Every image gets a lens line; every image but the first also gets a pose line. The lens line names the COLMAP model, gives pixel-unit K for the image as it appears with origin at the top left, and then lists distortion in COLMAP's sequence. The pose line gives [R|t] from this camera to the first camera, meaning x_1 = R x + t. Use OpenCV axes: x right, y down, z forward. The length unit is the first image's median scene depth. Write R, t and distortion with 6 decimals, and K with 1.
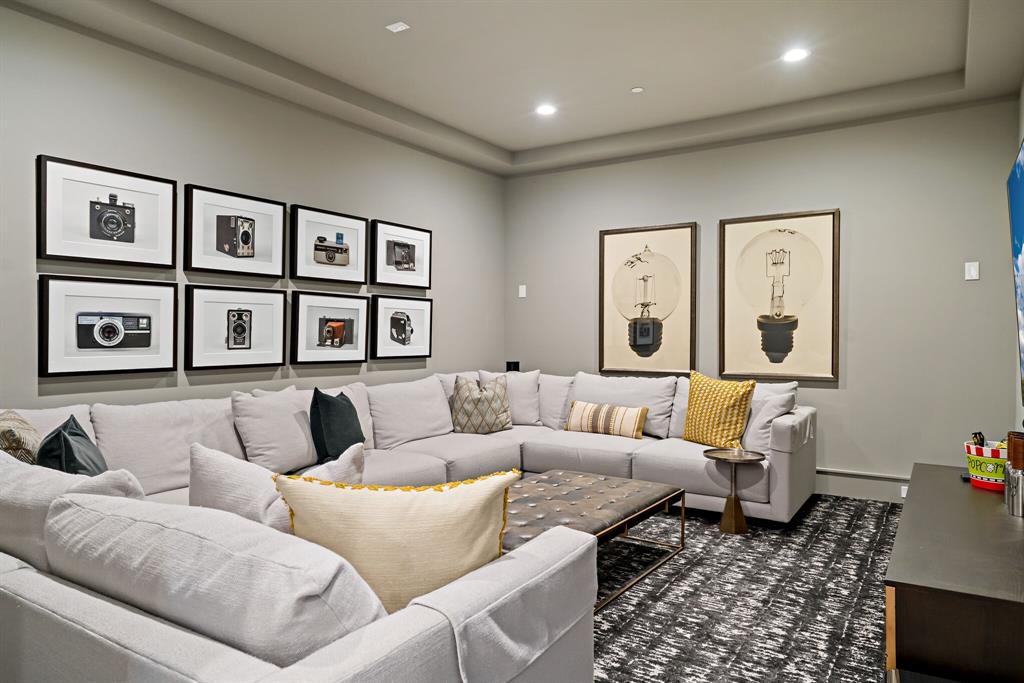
lens RADIAL K [[656.5, 0, 512.6], [0, 656.5, 340.0], [0, 0, 1]] dist [-0.004188, -0.001487]
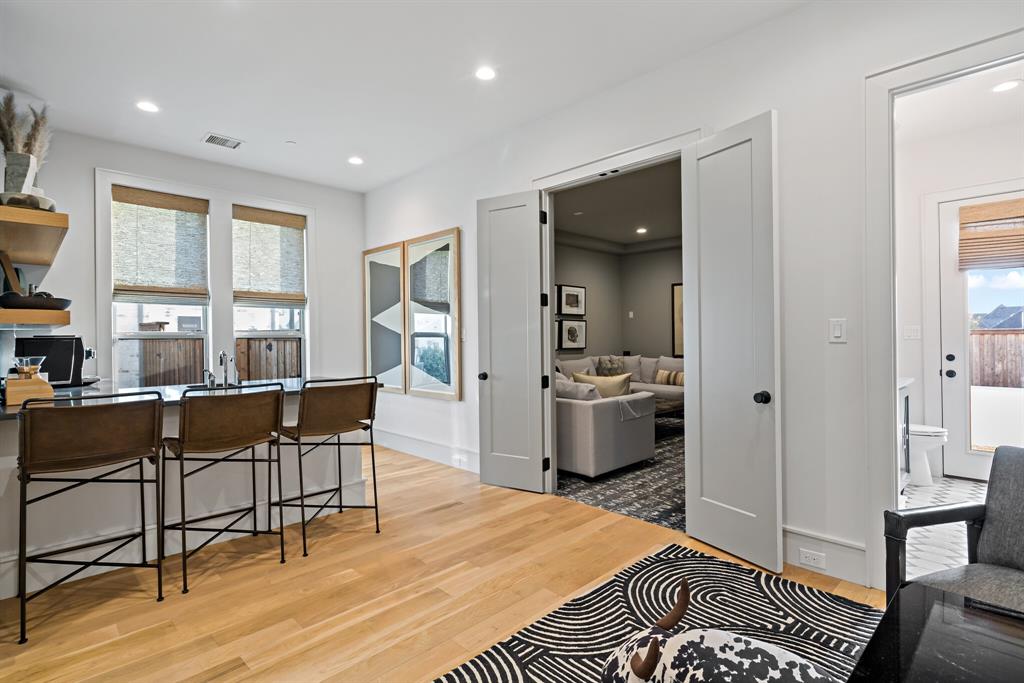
lens RADIAL K [[509.0, 0, 513.6], [0, 509.0, 335.1], [0, 0, 1]] dist [-0.002296, 0.002450]
pose [[0.978464, -0.010337, -0.206158, -0.018263], [0.007399, 0.999860, -0.015018, 0.006419], [0.206285, 0.013169, 0.978403, -0.635931]]
